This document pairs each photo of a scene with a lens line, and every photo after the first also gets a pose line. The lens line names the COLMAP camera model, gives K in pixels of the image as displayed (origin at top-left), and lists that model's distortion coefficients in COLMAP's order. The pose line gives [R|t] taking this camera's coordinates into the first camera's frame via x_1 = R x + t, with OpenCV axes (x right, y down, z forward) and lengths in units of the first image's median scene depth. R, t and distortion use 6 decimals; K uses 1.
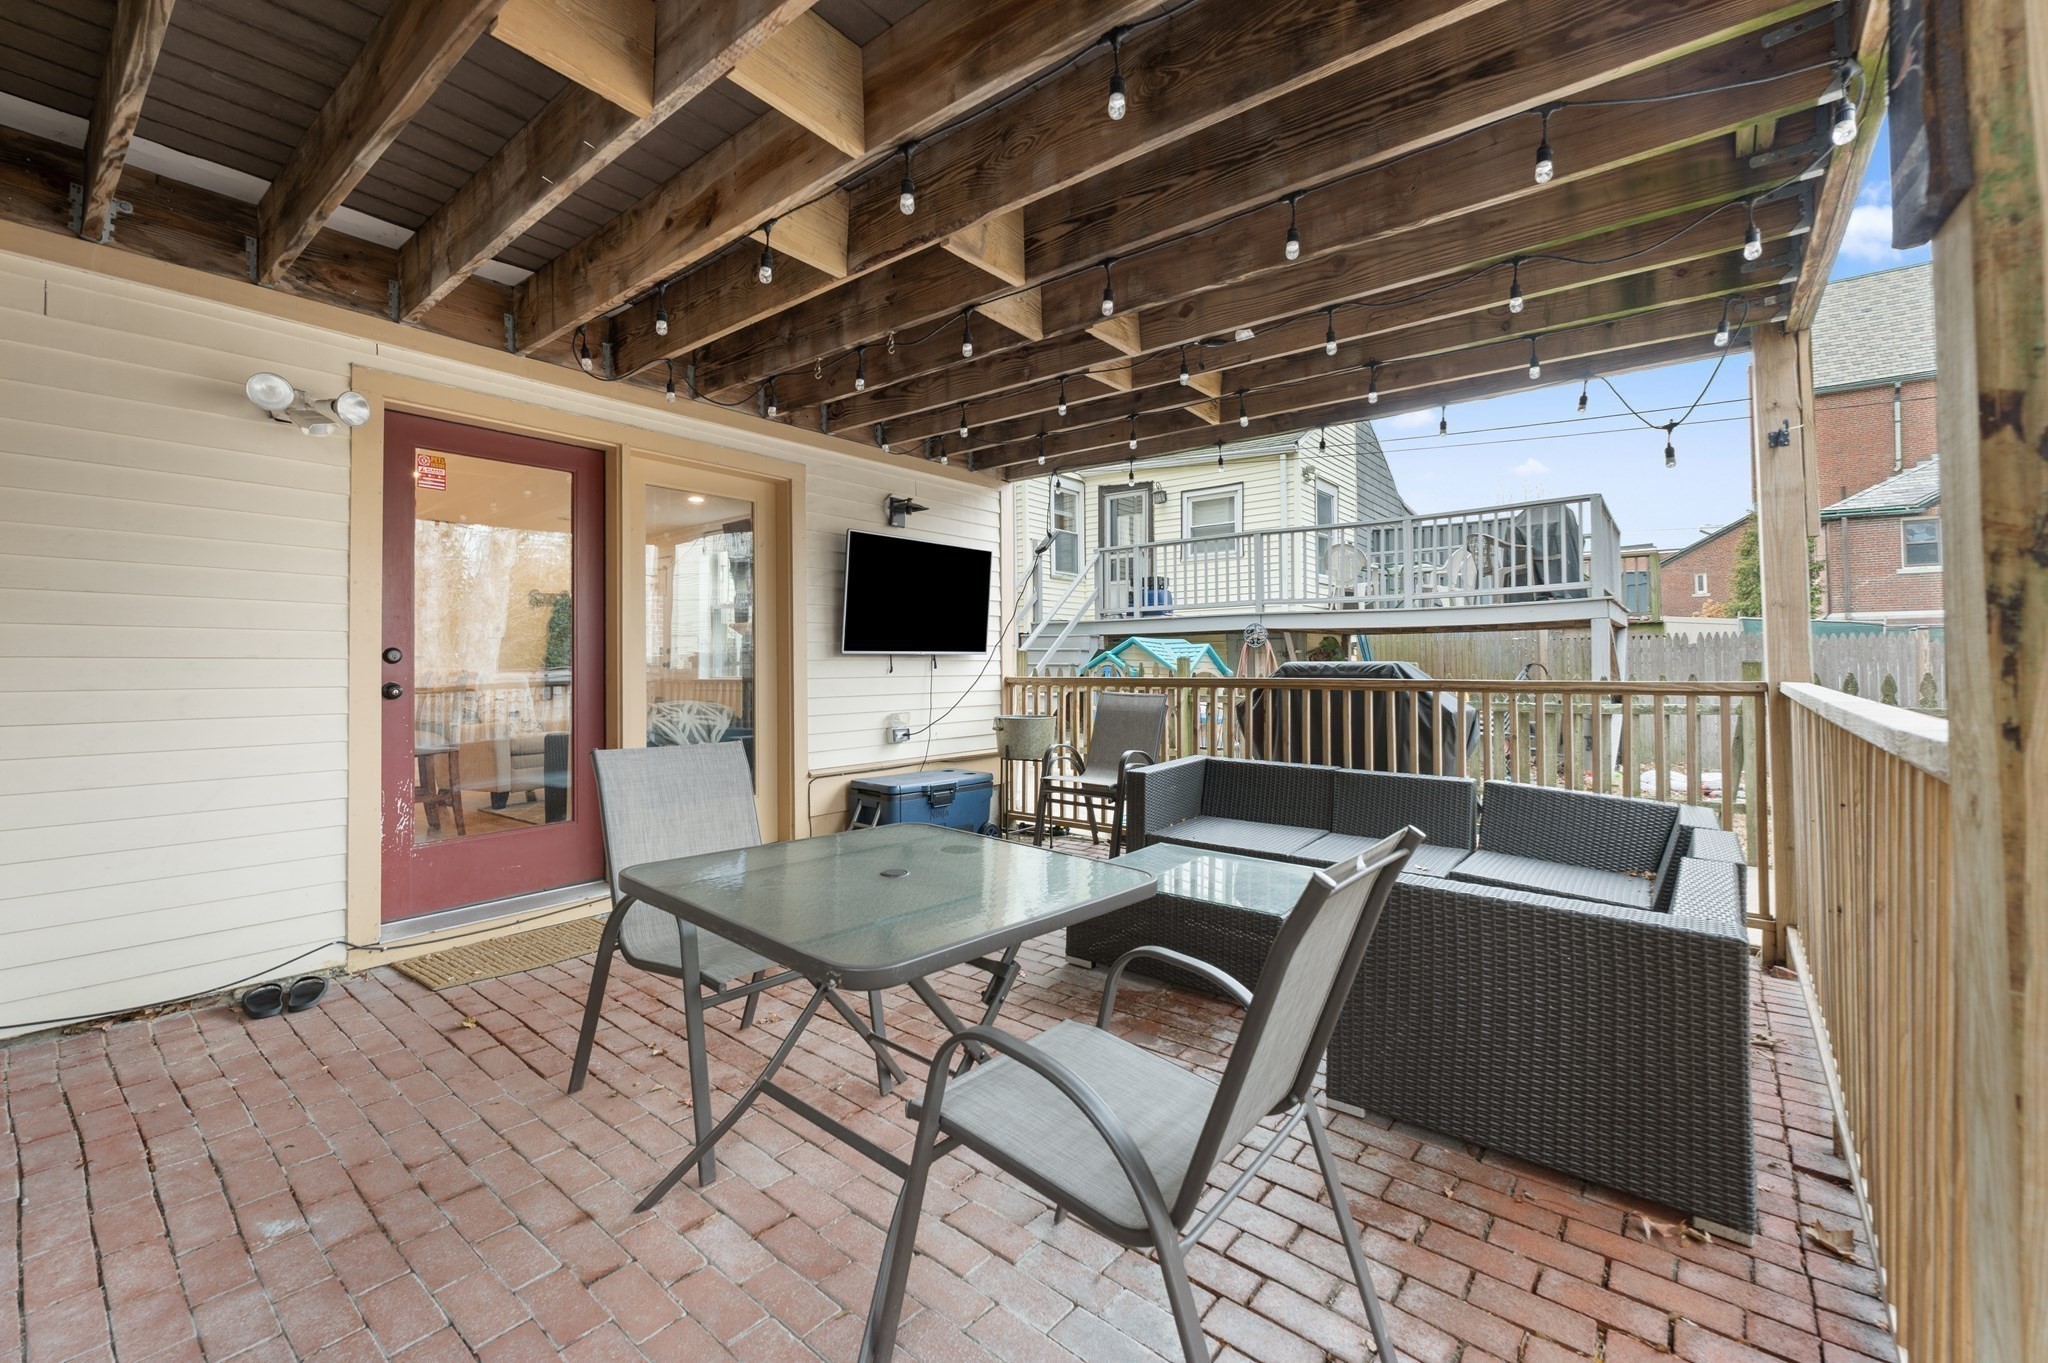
lens RADIAL K [[838.6, 0, 1010.2], [0, 838.6, 660.5], [0, 0, 1]] dist [0.000139, -0.000133]
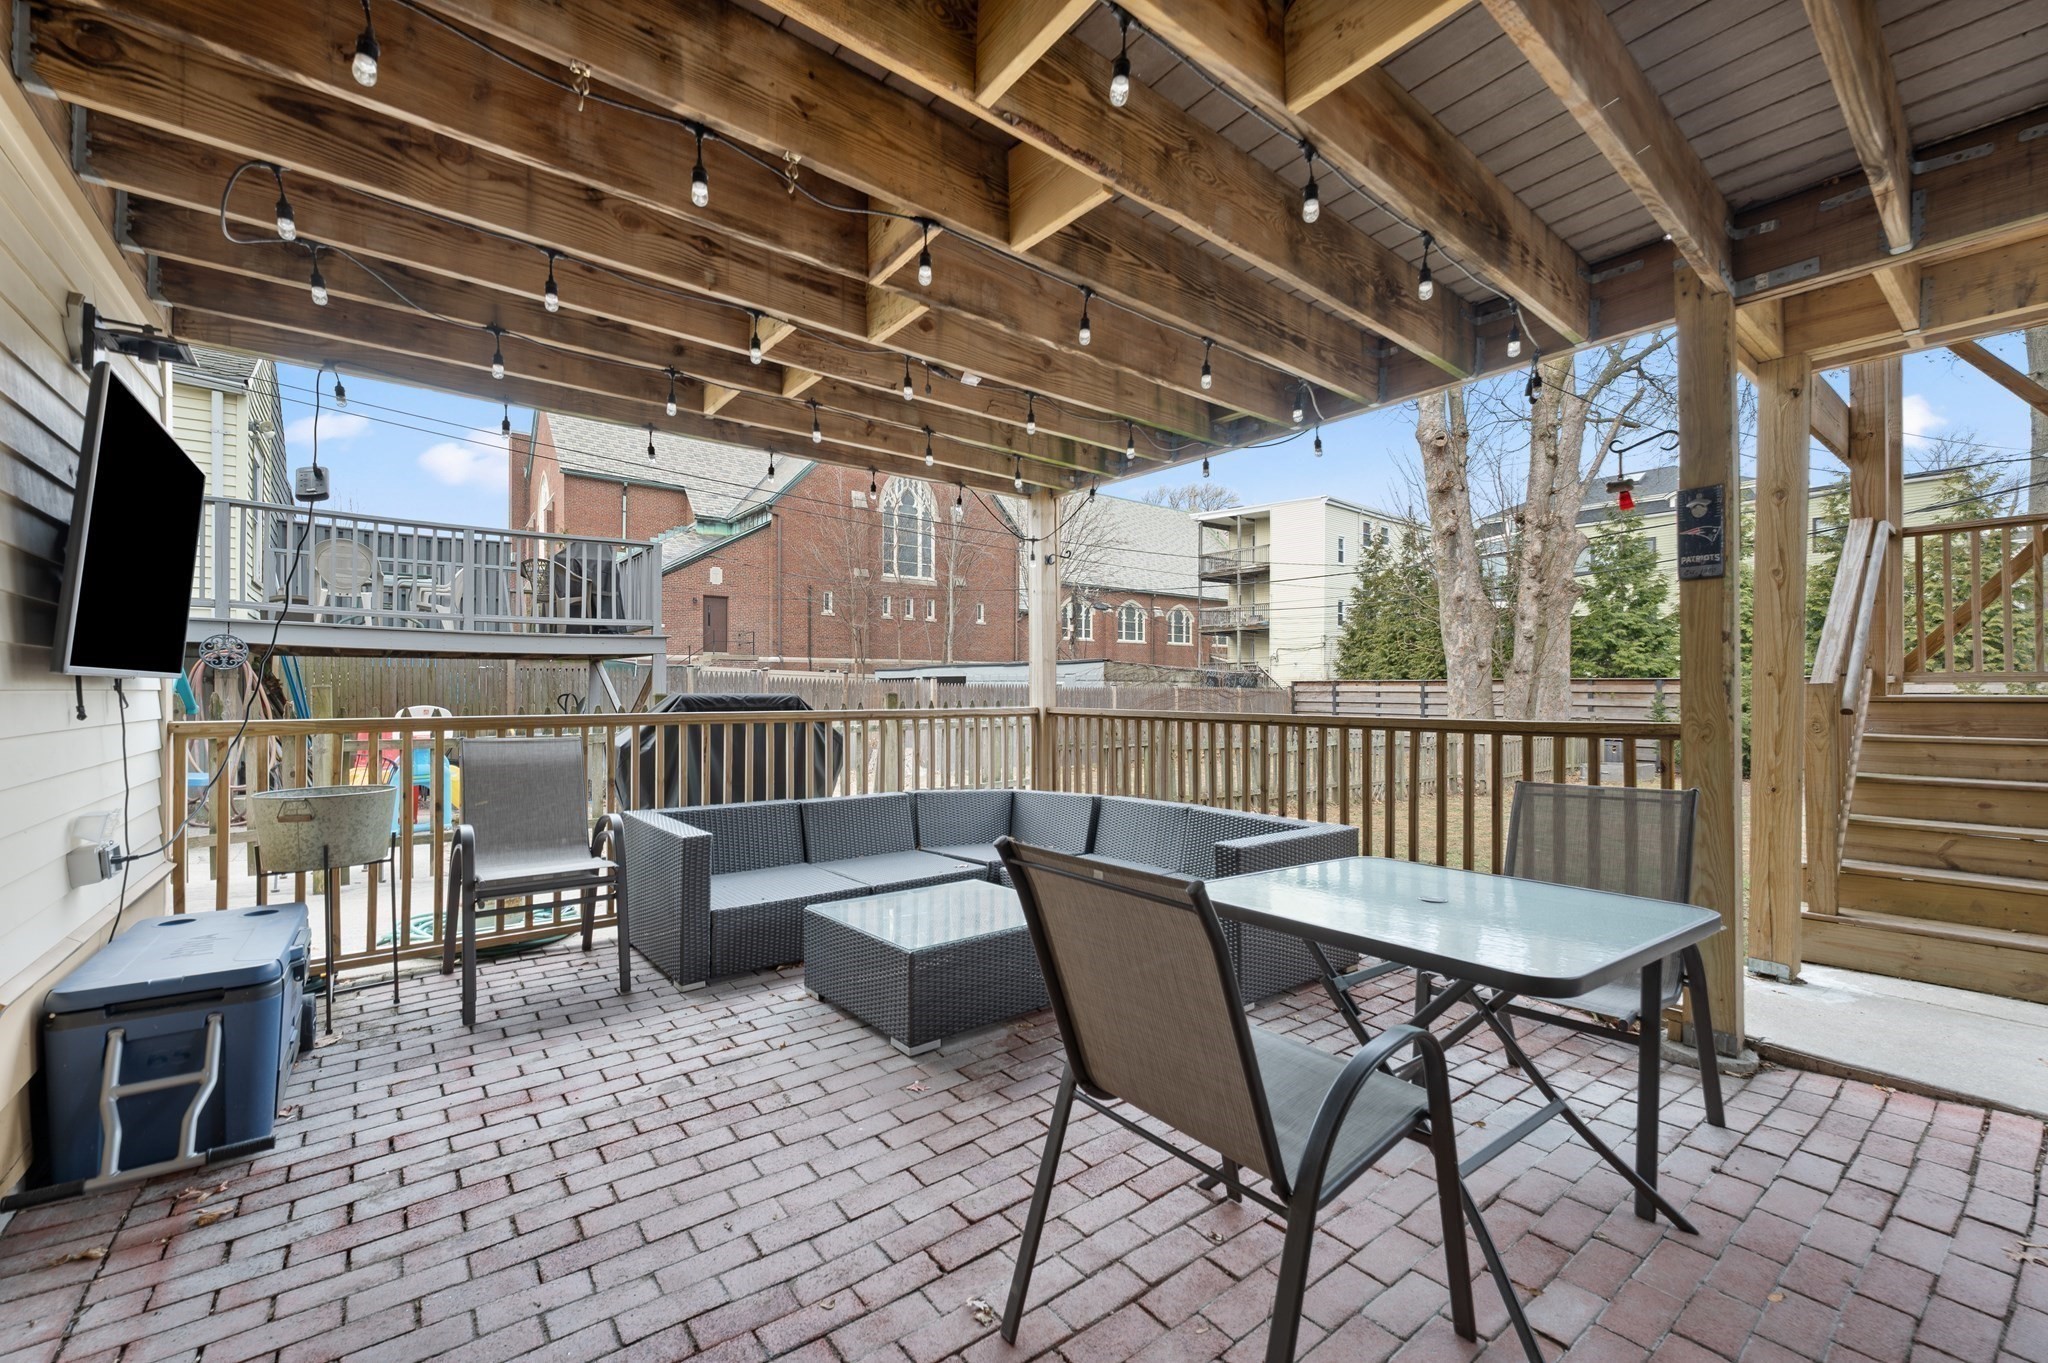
lens RADIAL K [[838.6, 0, 1005.3], [0, 838.6, 697.0], [0, 0, 1]] dist [0.000139, -0.000133]
pose [[0.246560, -0.001638, 0.969126, -0.252257], [-0.008113, 0.999960, 0.003754, -0.000676], [-0.969094, -0.008788, 0.246537, 0.248175]]
